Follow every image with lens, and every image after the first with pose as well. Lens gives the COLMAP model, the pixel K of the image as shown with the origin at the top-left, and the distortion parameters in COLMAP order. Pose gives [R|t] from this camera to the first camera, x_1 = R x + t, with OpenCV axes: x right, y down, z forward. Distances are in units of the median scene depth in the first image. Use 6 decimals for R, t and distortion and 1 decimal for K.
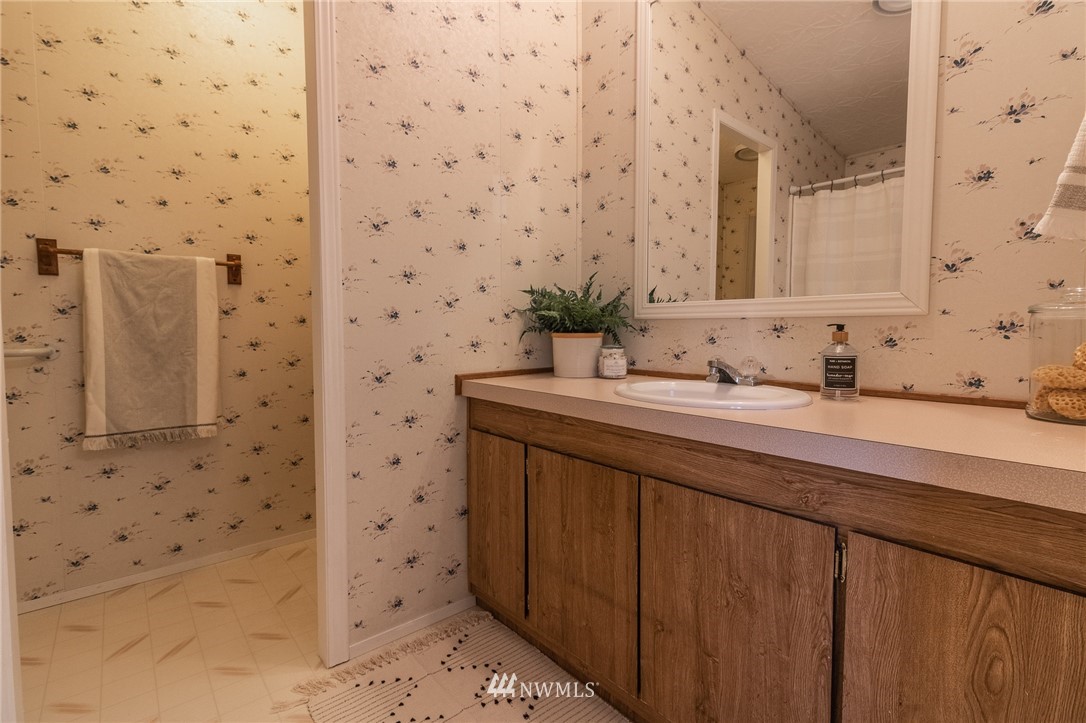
lens RADIAL K [[516.6, 0, 545.1], [0, 516.6, 353.8], [0, 0, 1]] dist [0.005148, 0.000595]
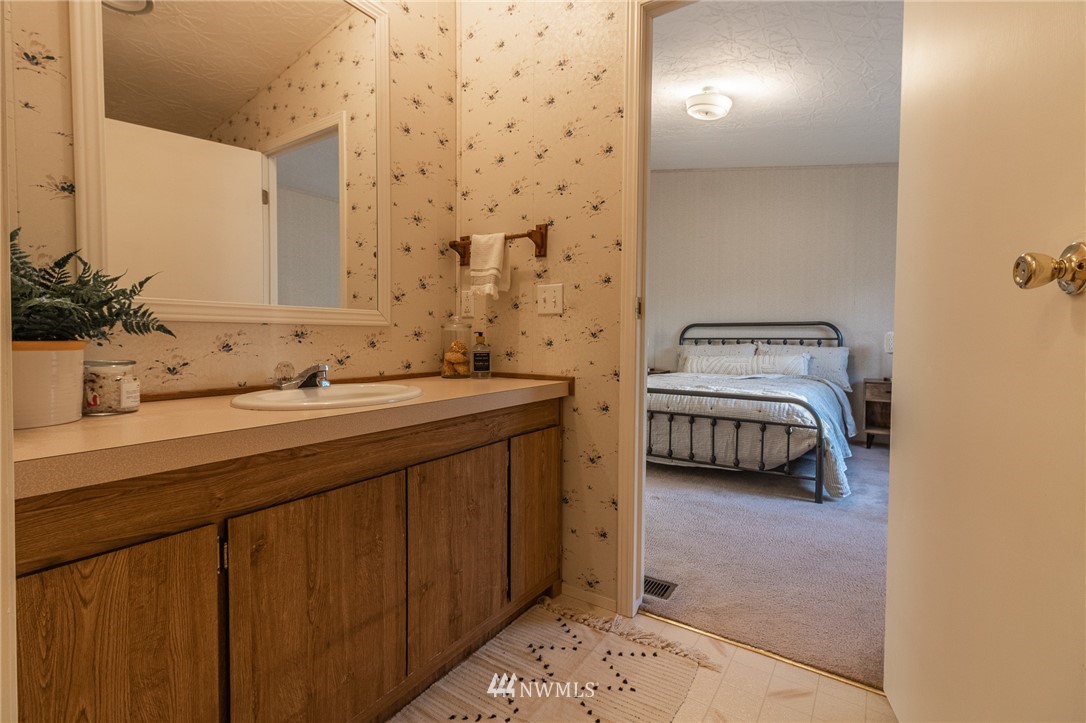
lens RADIAL K [[516.6, 0, 545.1], [0, 516.6, 353.8], [0, 0, 1]] dist [0.005148, 0.000595]
pose [[-0.297765, -0.030833, 0.954141, -0.844947], [0.046283, 0.997837, 0.046689, -0.039214], [-0.953516, 0.058063, -0.295694, 0.931499]]
